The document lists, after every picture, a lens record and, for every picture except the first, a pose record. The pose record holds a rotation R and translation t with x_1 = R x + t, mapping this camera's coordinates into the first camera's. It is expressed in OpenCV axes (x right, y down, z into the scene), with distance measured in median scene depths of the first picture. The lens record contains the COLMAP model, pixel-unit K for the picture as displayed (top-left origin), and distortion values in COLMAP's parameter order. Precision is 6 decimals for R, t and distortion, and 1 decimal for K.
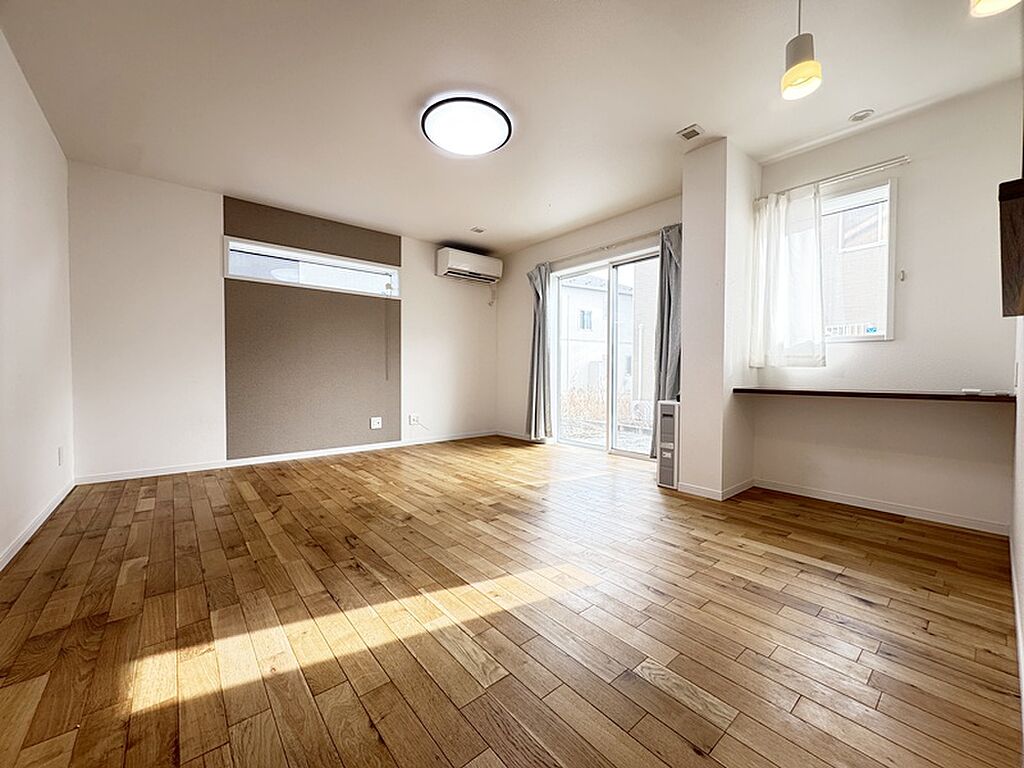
lens RADIAL K [[405.9, 0, 510.5], [0, 405.9, 381.2], [0, 0, 1]] dist [-0.002393, 0.000185]
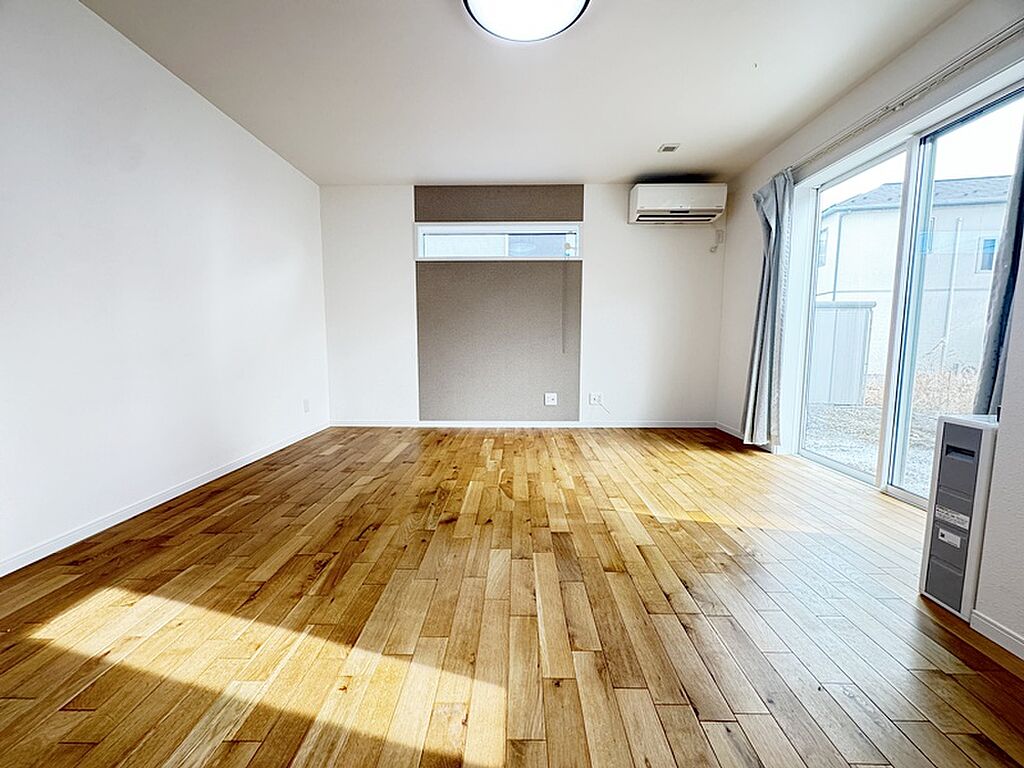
lens RADIAL K [[405.9, 0, 510.5], [0, 405.9, 381.2], [0, 0, 1]] dist [-0.002393, 0.000185]
pose [[0.755904, 0.062005, -0.651740, 0.298153], [-0.011330, 0.996595, 0.081673, -0.019272], [0.654585, -0.054353, 0.754032, 0.358443]]
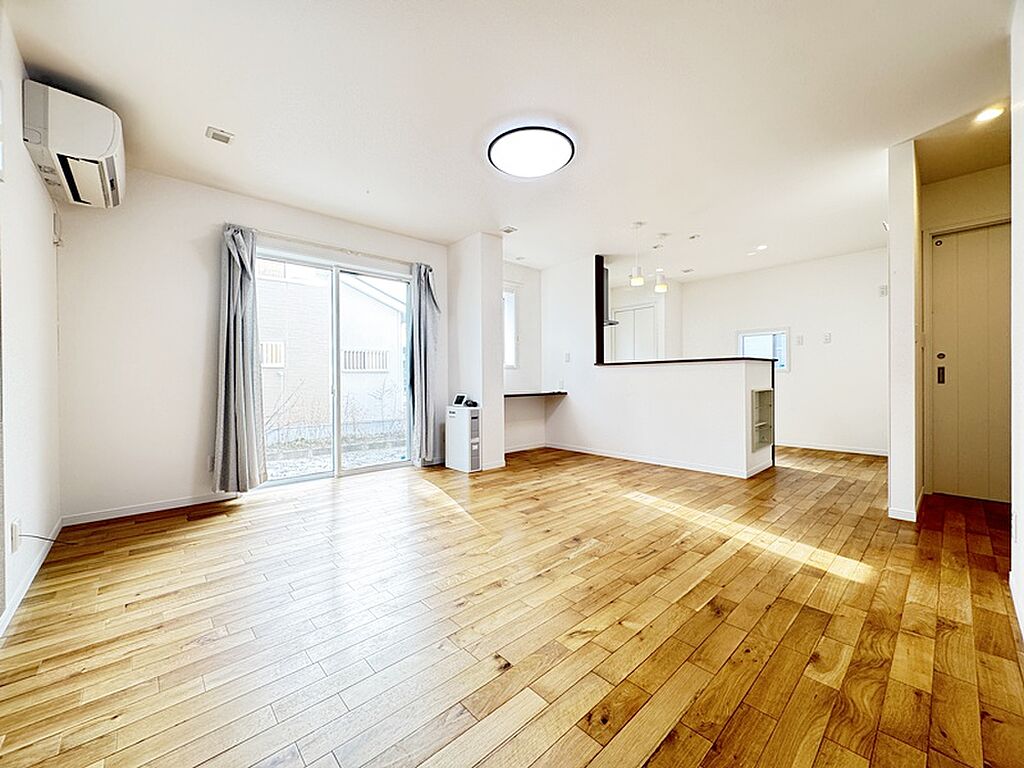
lens RADIAL K [[405.9, 0, 510.5], [0, 405.9, 381.2], [0, 0, 1]] dist [-0.002393, 0.000185]
pose [[-0.044478, -0.007722, 0.998981, -0.951391], [0.027729, 0.999575, 0.008961, -0.045259], [-0.998625, 0.028099, -0.044245, 0.928463]]
